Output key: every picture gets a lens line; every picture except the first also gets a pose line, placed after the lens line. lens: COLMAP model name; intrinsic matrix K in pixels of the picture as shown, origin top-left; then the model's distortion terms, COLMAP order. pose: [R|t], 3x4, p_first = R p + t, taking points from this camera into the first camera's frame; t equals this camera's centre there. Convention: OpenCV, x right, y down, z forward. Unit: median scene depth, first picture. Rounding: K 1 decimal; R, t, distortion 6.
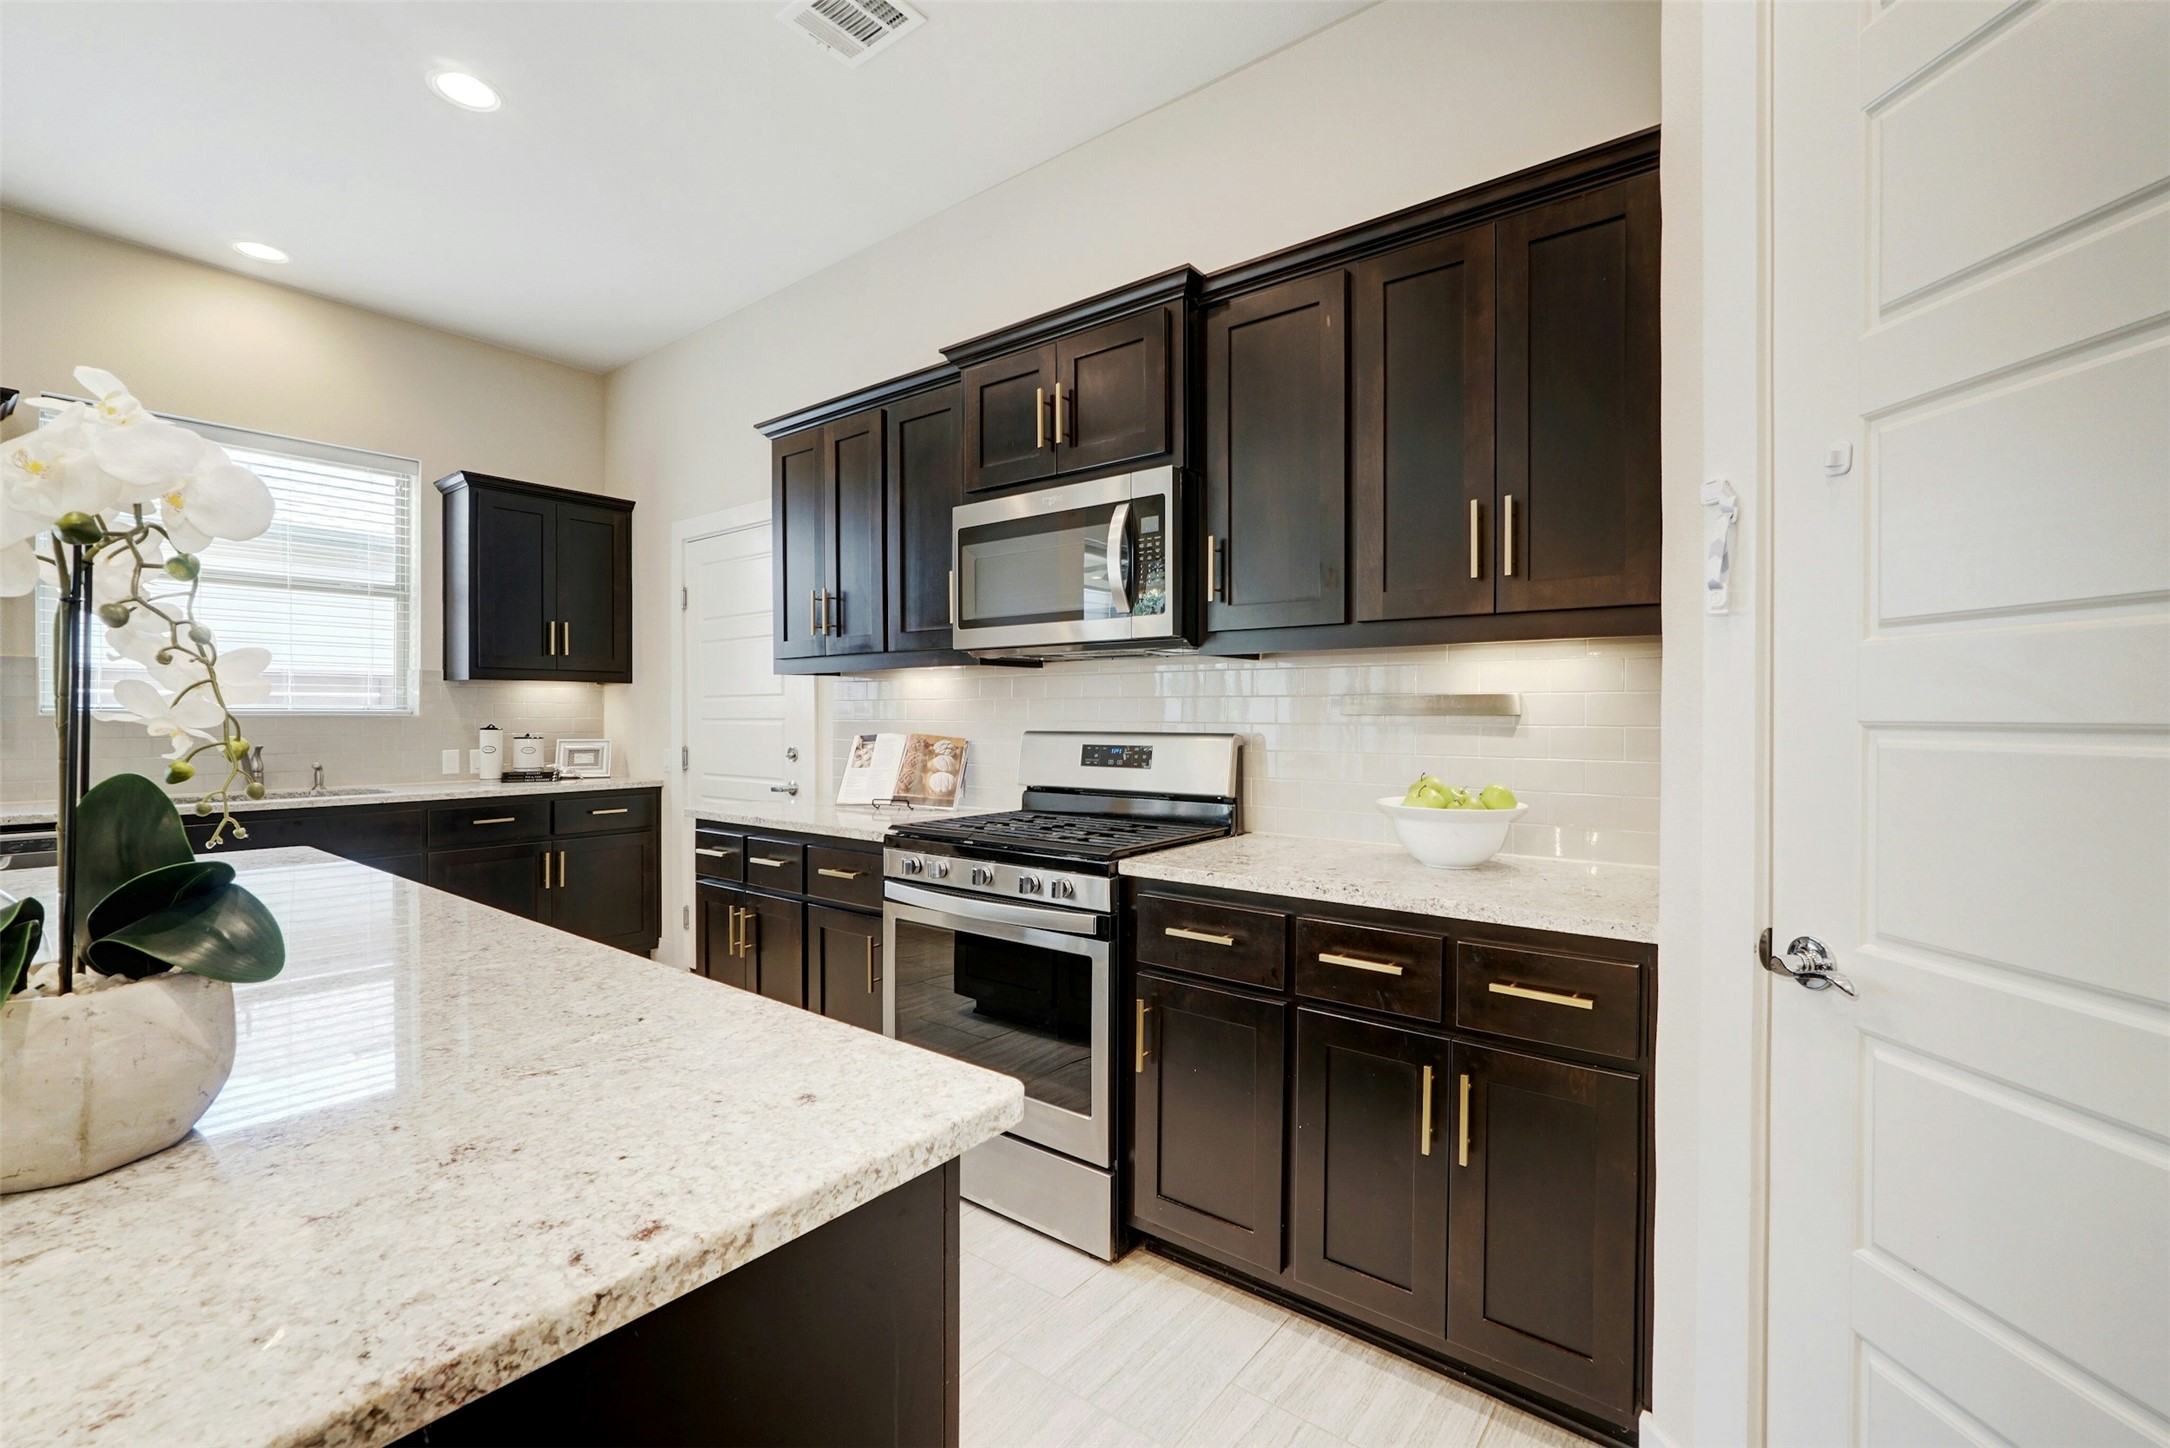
lens RADIAL K [[934.5, 0, 1080.3], [0, 934.5, 721.0], [0, 0, 1]] dist [-0.019254, 0.007596]
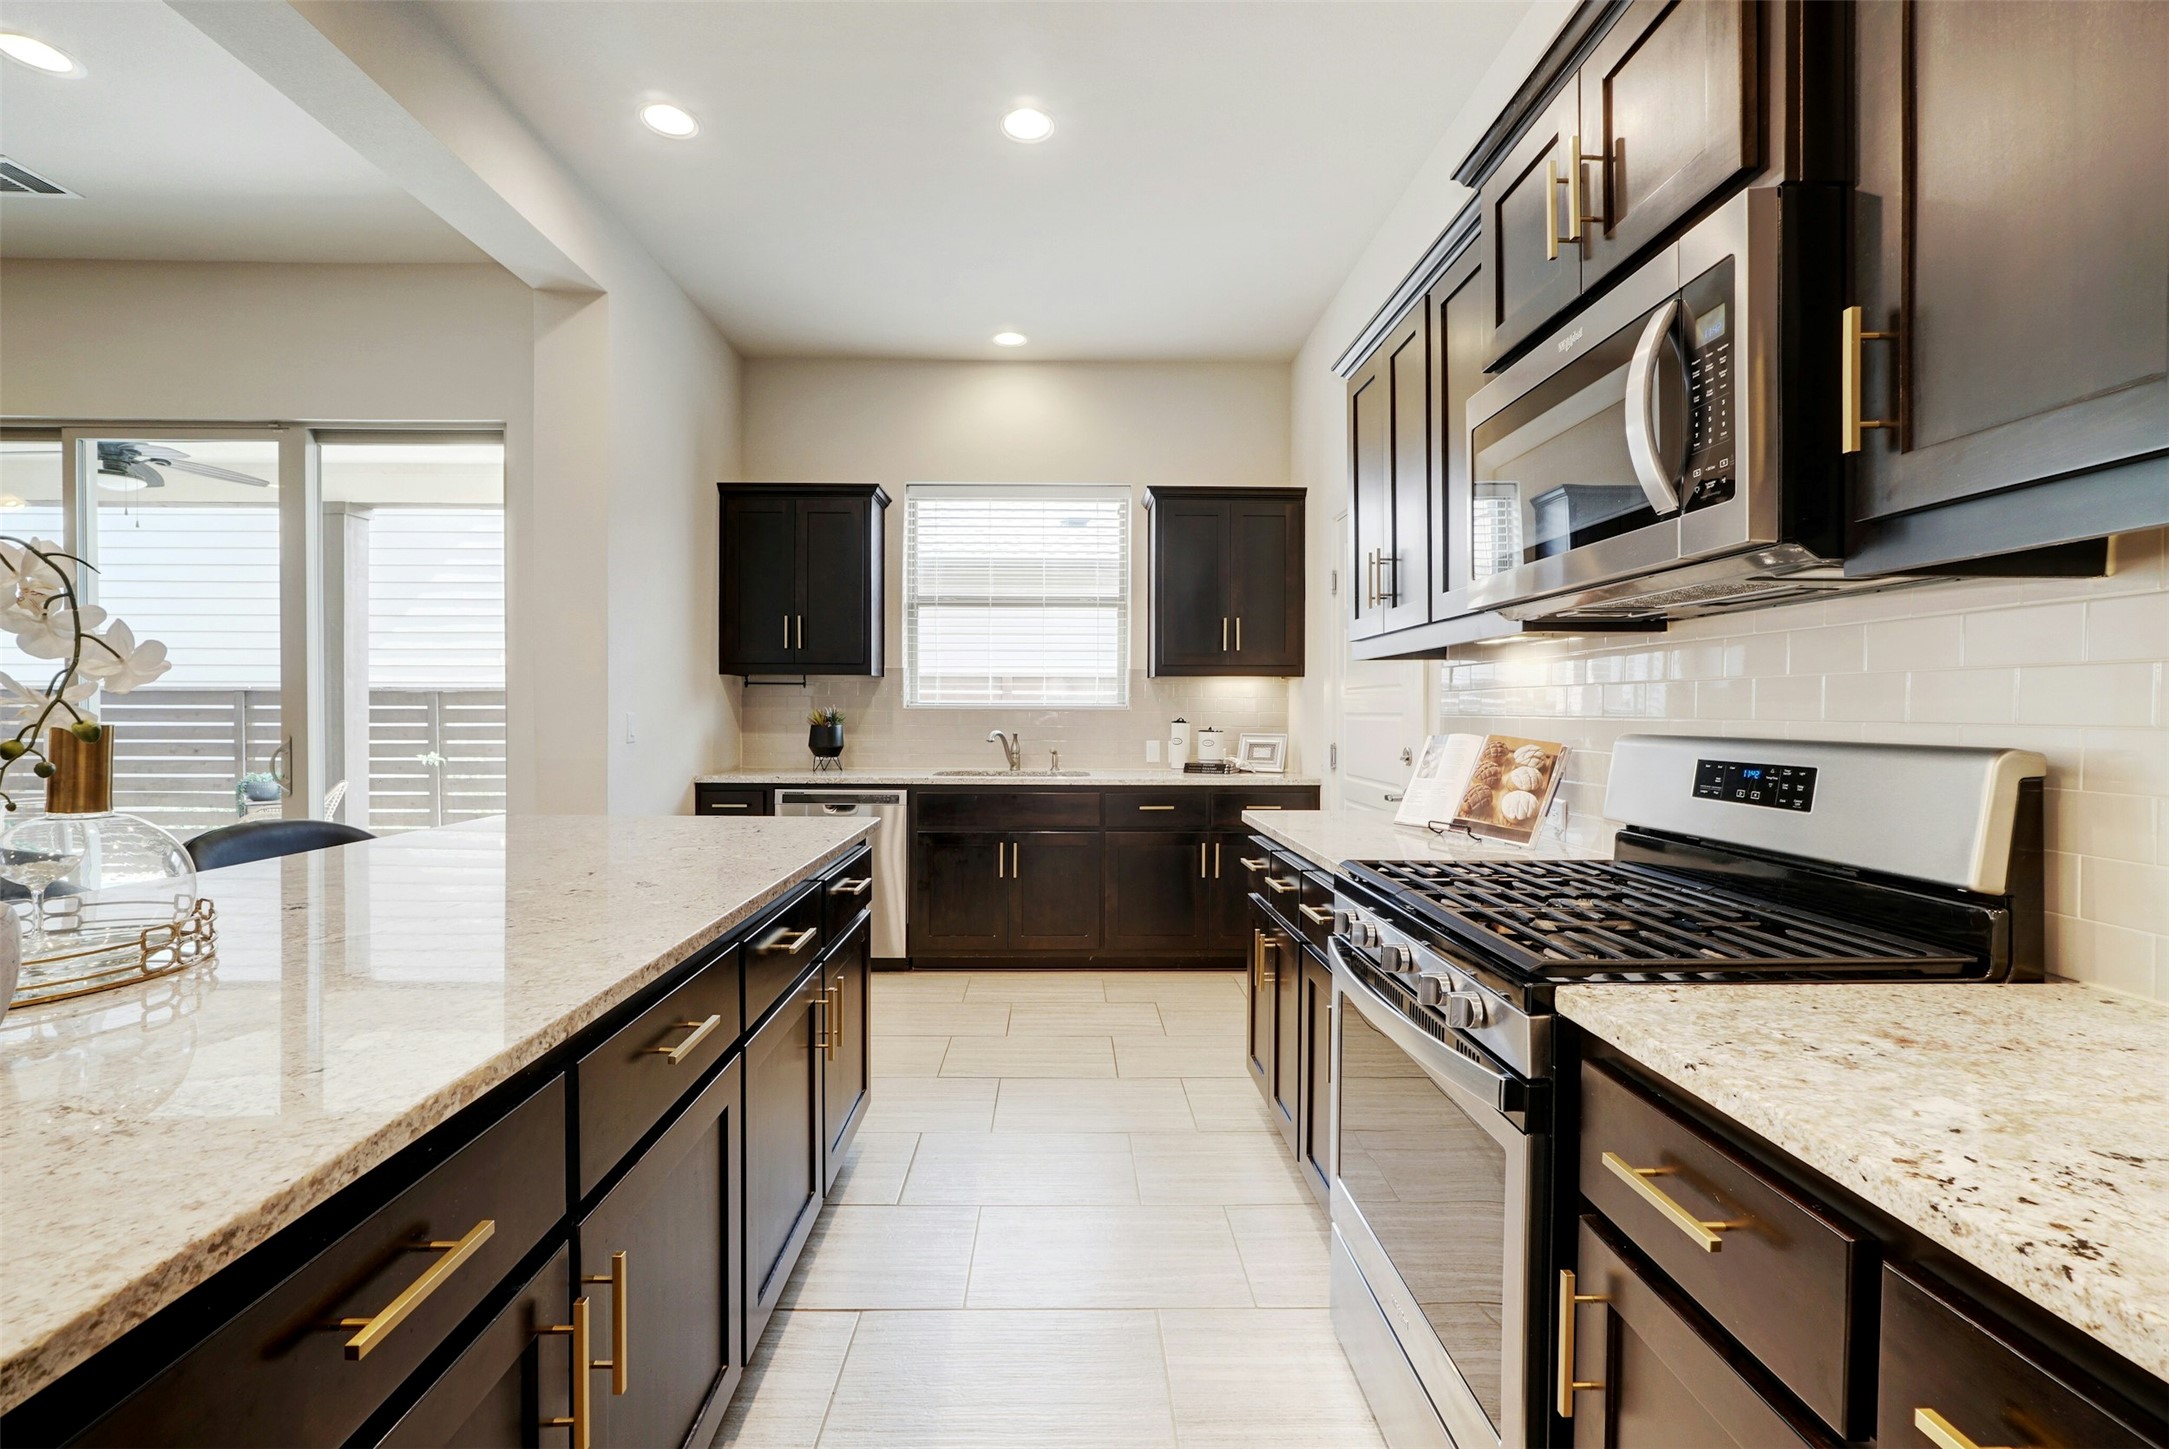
lens RADIAL K [[934.1, 0, 1080.7], [0, 934.1, 721.7], [0, 0, 1]] dist [-0.019254, 0.007596]
pose [[0.635504, 0.011095, -0.772018, 0.209949], [-0.007851, 0.999938, 0.007907, 0.000615], [0.772058, 0.001036, 0.635551, 0.361650]]
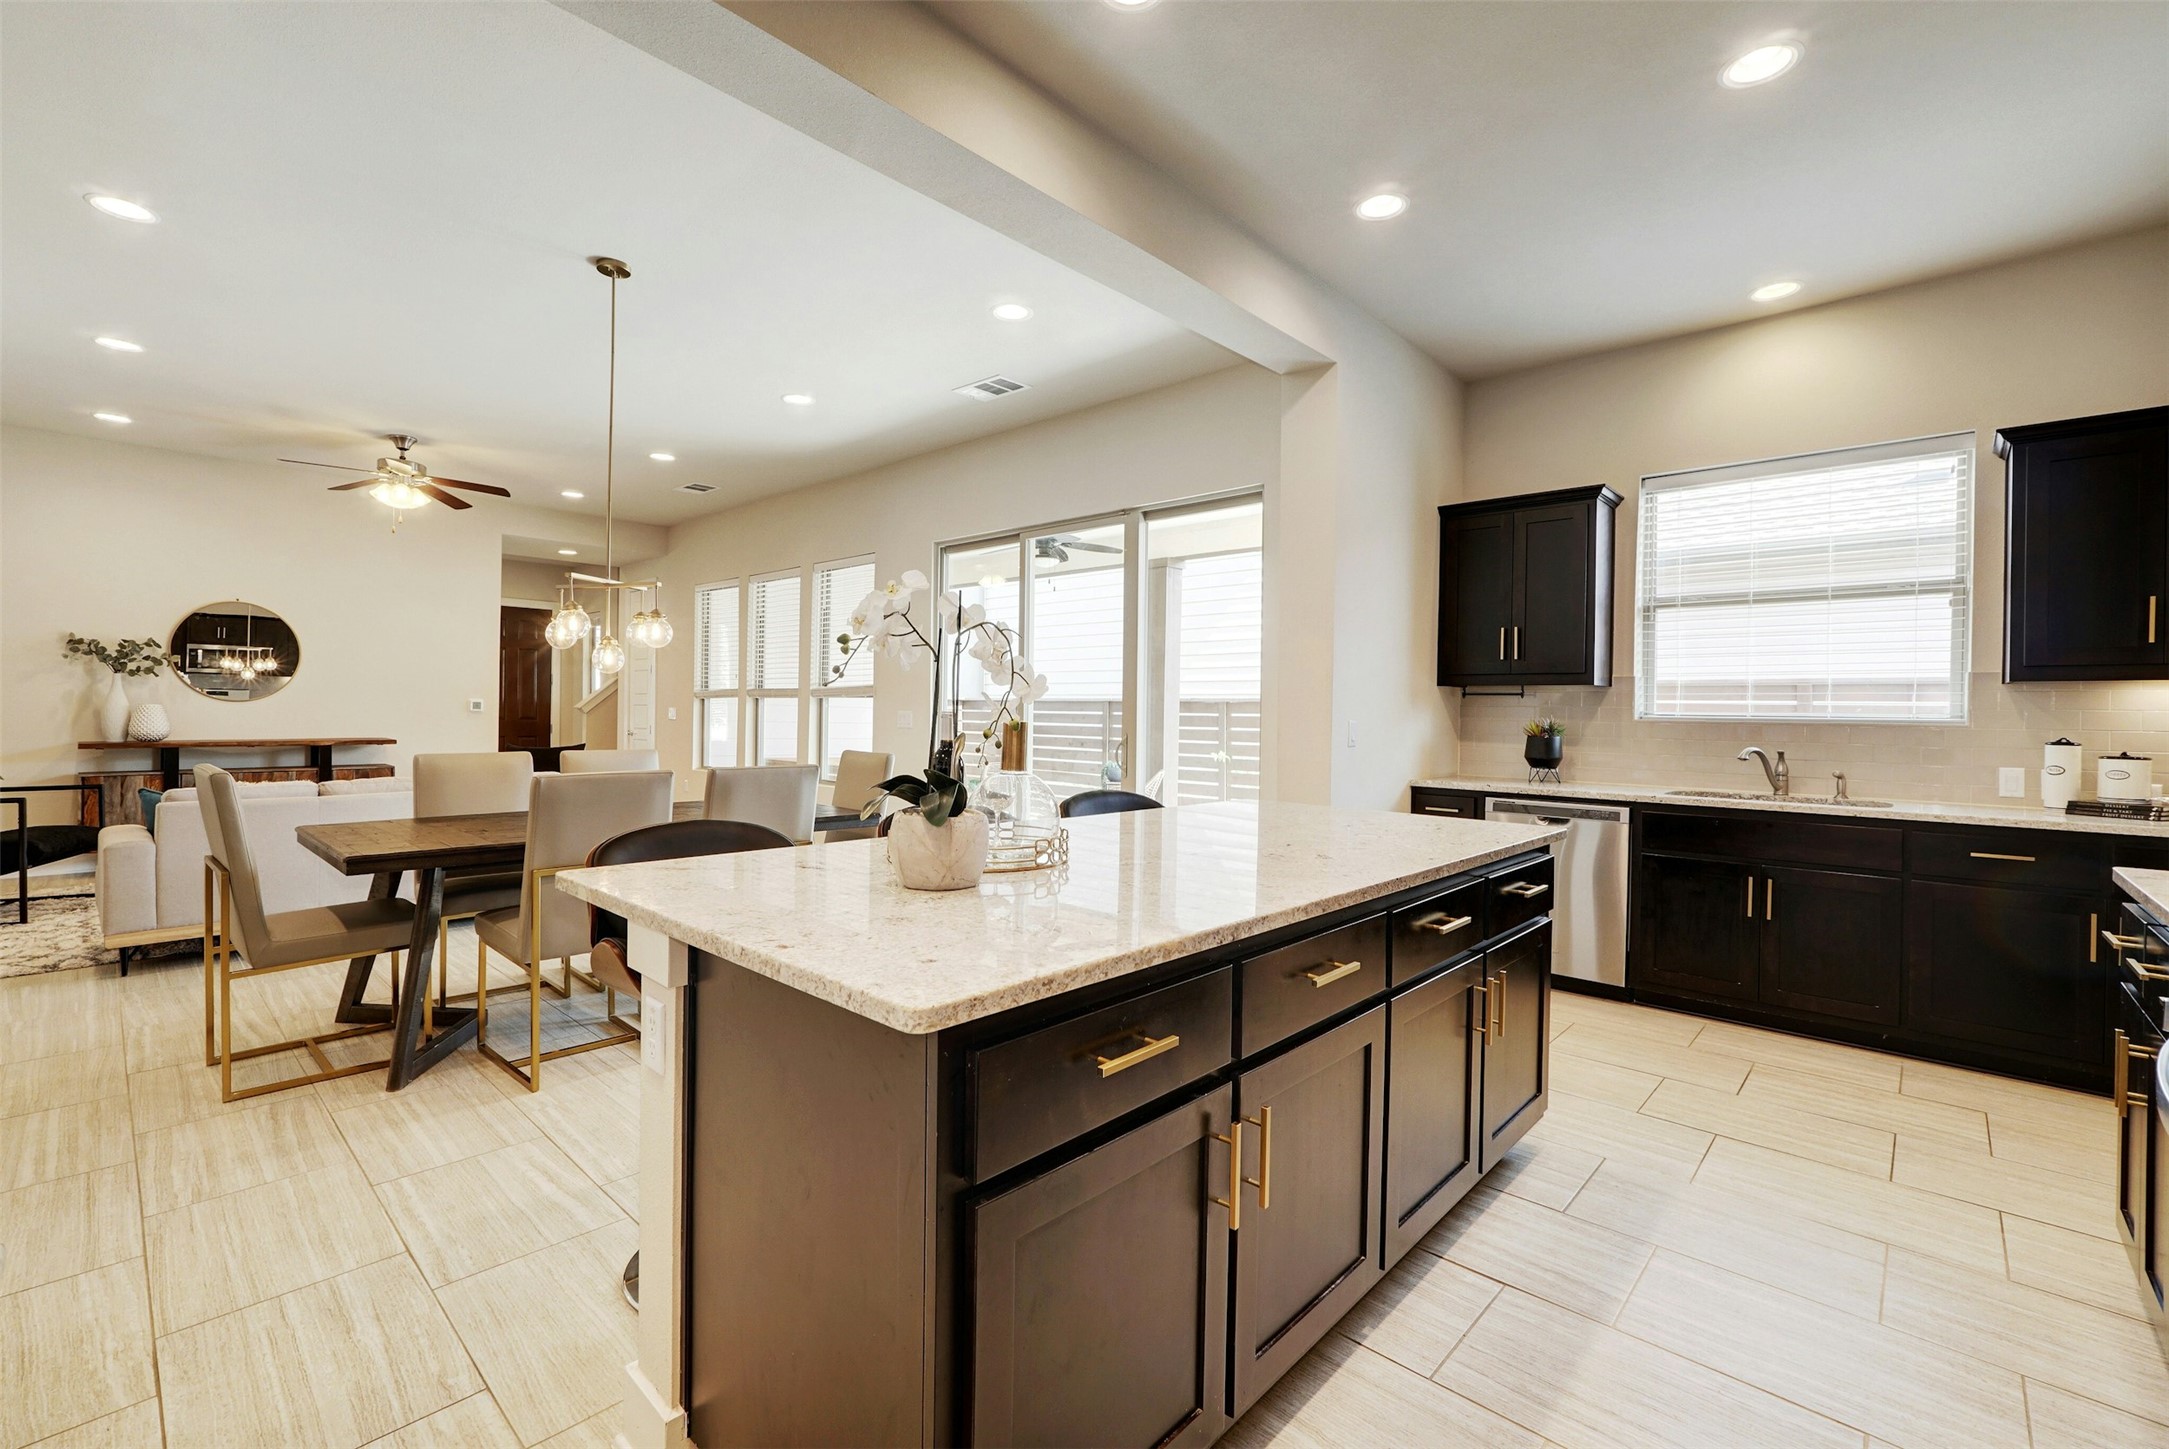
lens RADIAL K [[934.1, 0, 1079.8], [0, 934.1, 717.2], [0, 0, 1]] dist [-0.019254, 0.007596]
pose [[-0.081964, 0.002587, -0.996632, 0.338146], [-0.021886, 0.999751, 0.004396, 0.000941], [0.996395, 0.022173, -0.081887, 0.390029]]
